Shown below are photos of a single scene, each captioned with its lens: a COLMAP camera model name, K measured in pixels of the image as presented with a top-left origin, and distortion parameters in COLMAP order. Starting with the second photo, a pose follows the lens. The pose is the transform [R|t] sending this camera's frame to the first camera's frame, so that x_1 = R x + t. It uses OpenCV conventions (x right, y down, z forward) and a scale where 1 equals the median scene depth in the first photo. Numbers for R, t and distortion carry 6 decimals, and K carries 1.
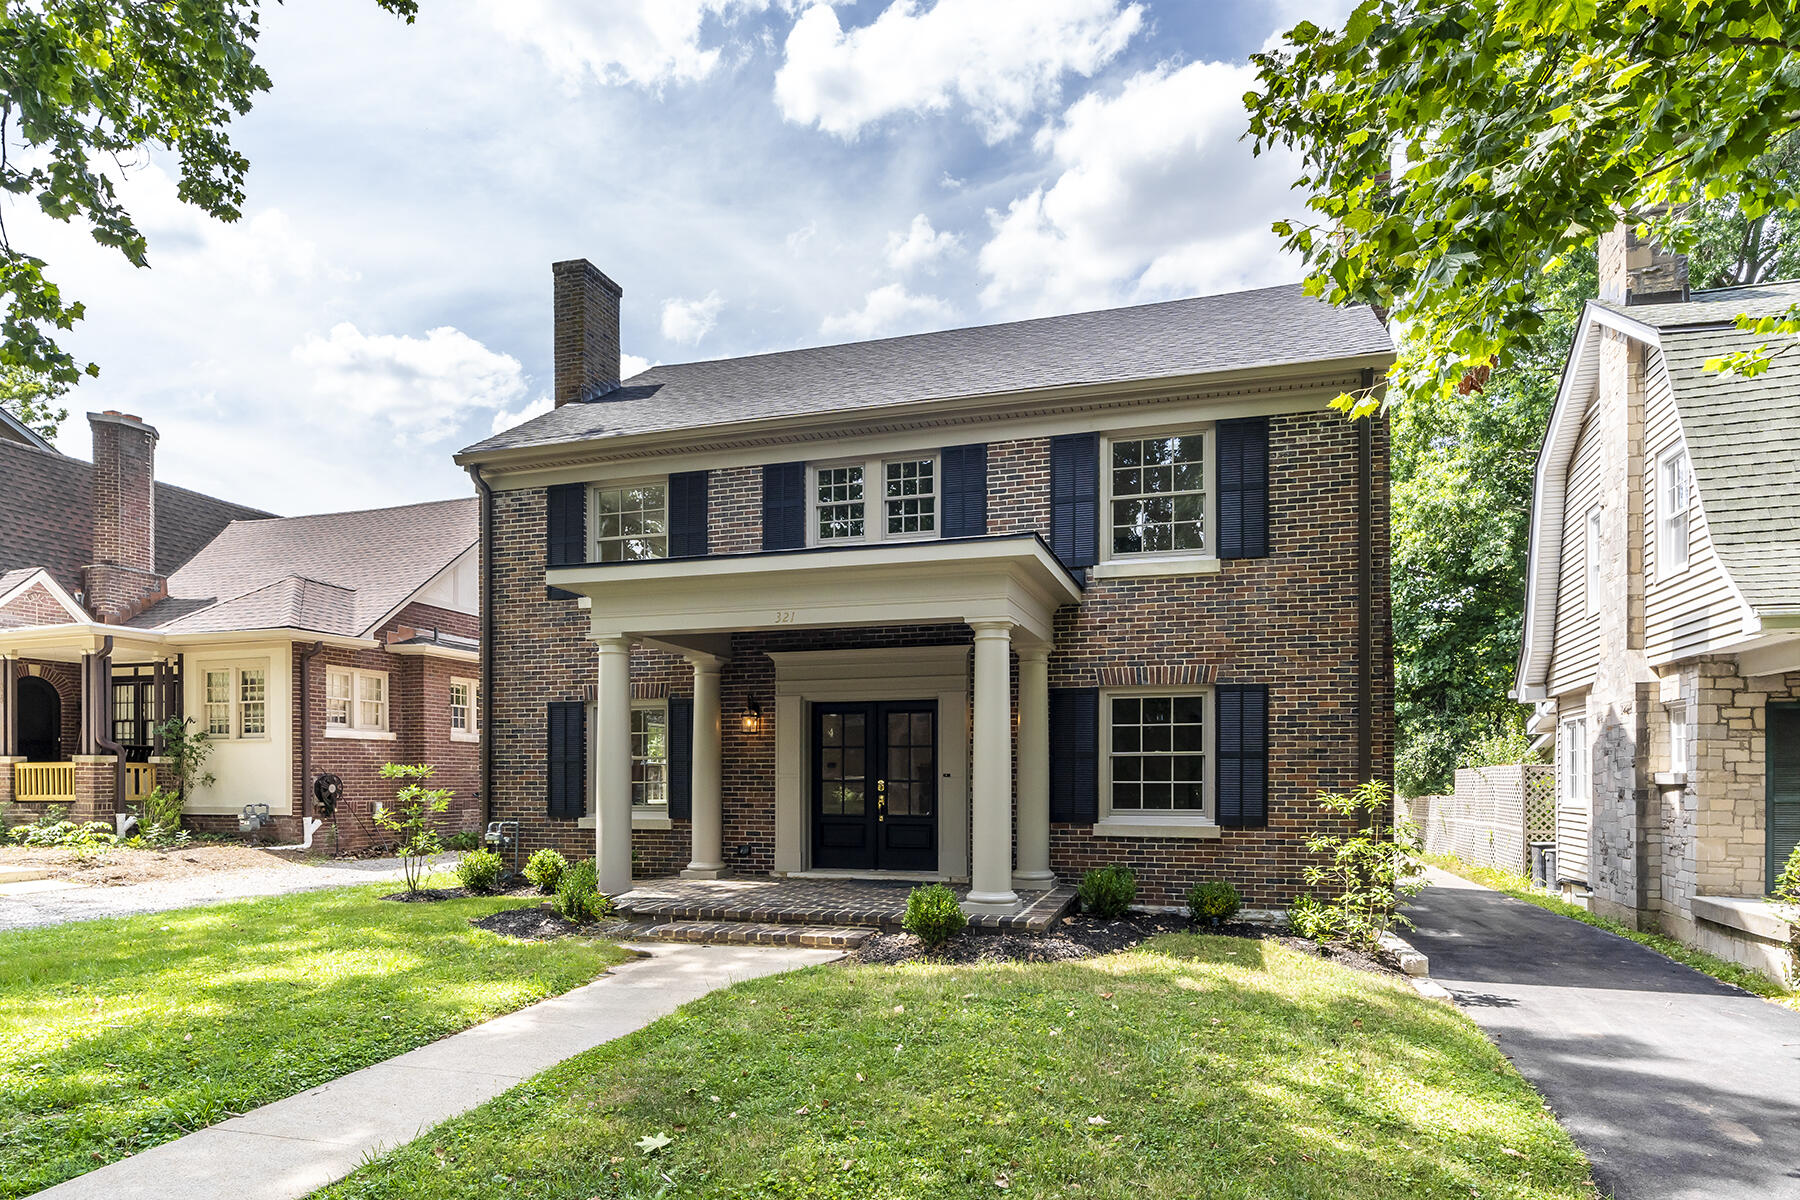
lens RADIAL K [[1059.7, 0, 901.3], [0, 1059.7, 773.5], [0, 0, 1]] dist [-0.000452, -0.000494]
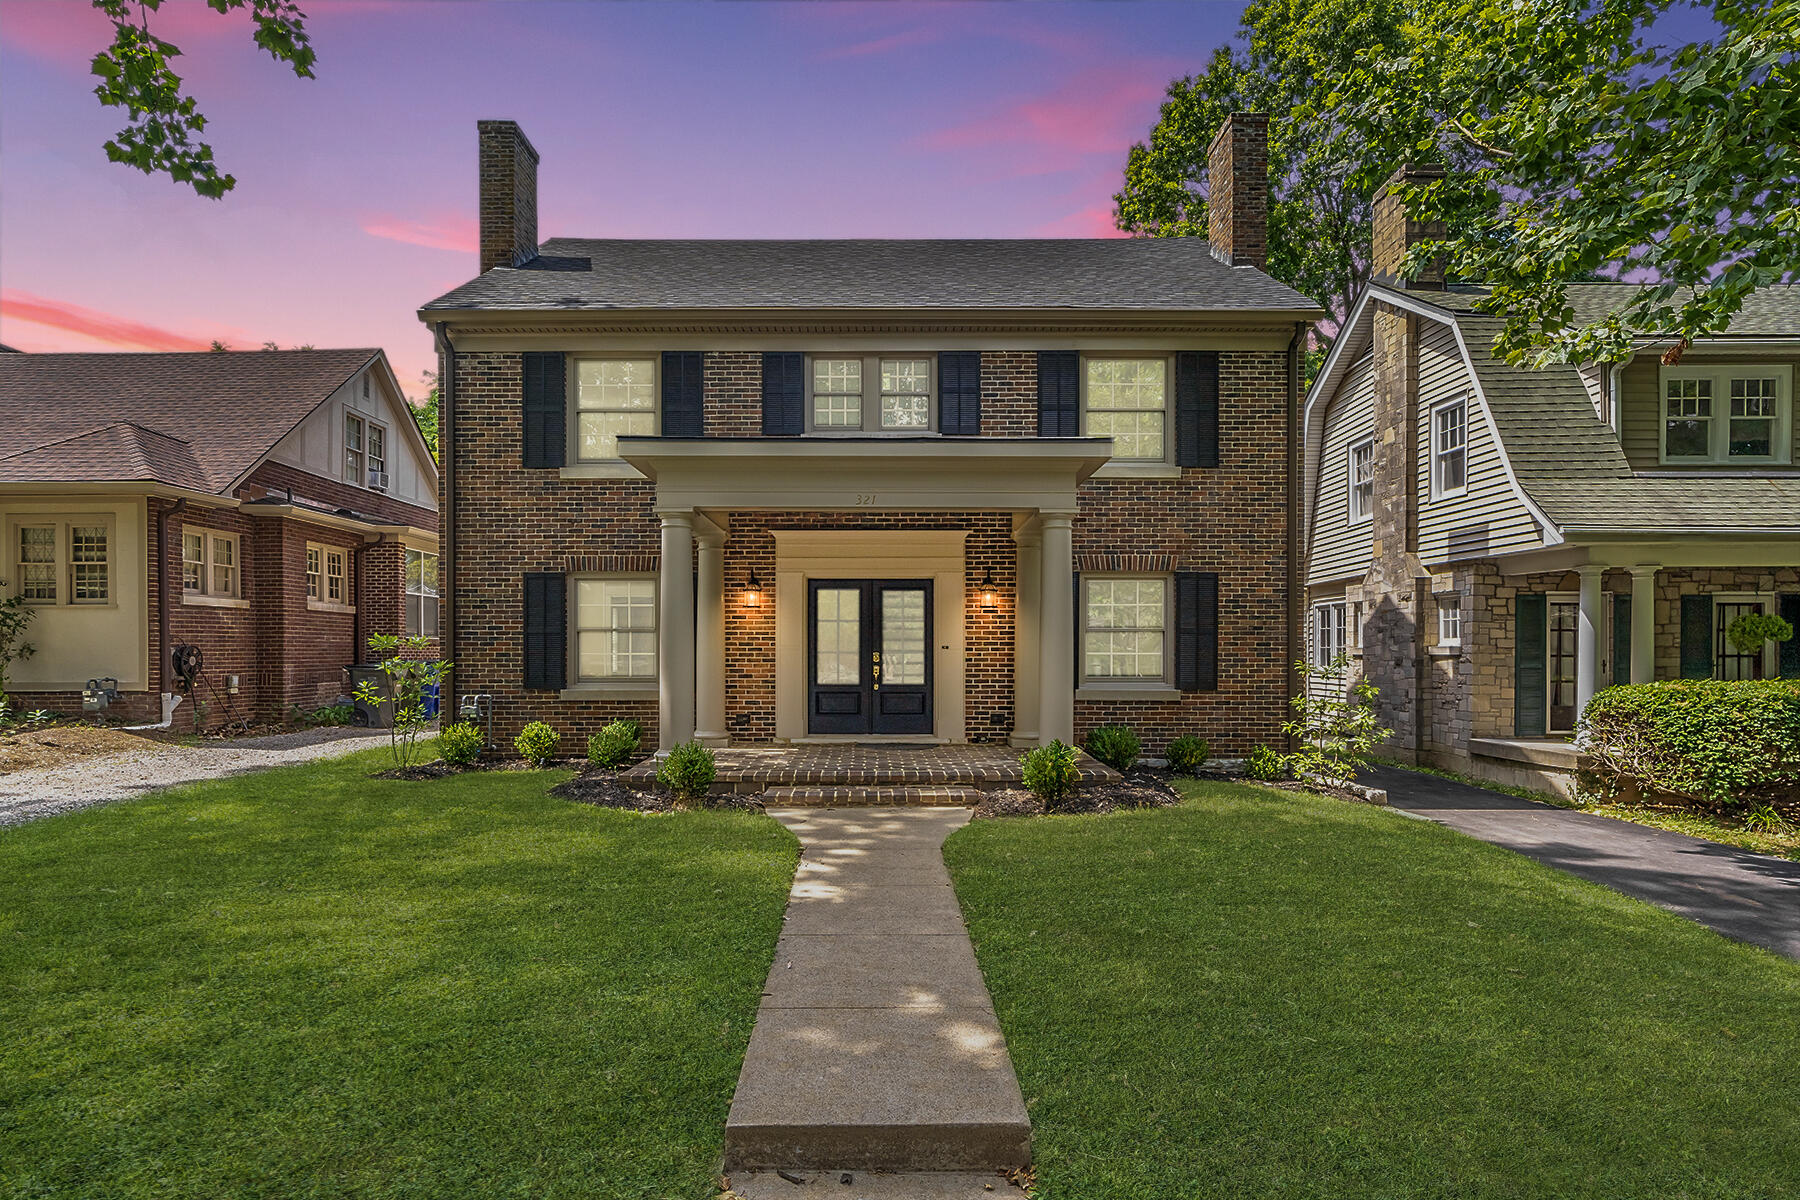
lens RADIAL K [[971.0, 0, 898.5], [0, 971.0, 654.0], [0, 0, 1]] dist [-0.004366, -0.000202]
pose [[0.955044, -0.000671, 0.296462, -0.277578], [-0.002014, 0.999960, 0.008752, -0.000269], [-0.296456, -0.008956, 0.955004, 0.039051]]
